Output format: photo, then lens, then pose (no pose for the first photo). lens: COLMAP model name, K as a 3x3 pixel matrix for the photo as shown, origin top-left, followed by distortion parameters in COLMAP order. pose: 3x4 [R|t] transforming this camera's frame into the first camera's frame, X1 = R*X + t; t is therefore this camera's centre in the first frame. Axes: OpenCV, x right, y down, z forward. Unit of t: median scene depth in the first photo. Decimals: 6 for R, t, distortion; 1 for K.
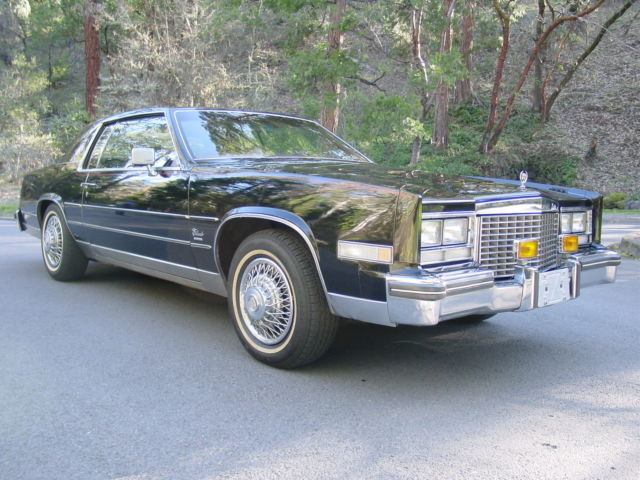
lens RADIAL K [[657.6, 0, 320.0], [0, 657.6, 240.0], [0, 0, 1]] dist [-0.235810, 0.380866]
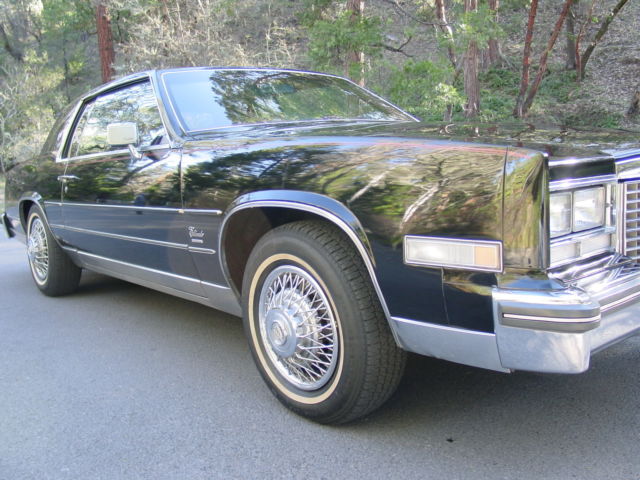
lens RADIAL K [[657.6, 0, 320.0], [0, 657.6, 240.0], [0, 0, 1]] dist [-0.235810, 0.380866]
pose [[0.996535, -0.065990, -0.050628, -0.010629], [0.067540, 0.997279, 0.029538, -0.009617], [0.048541, -0.032856, 0.998281, 0.190603]]
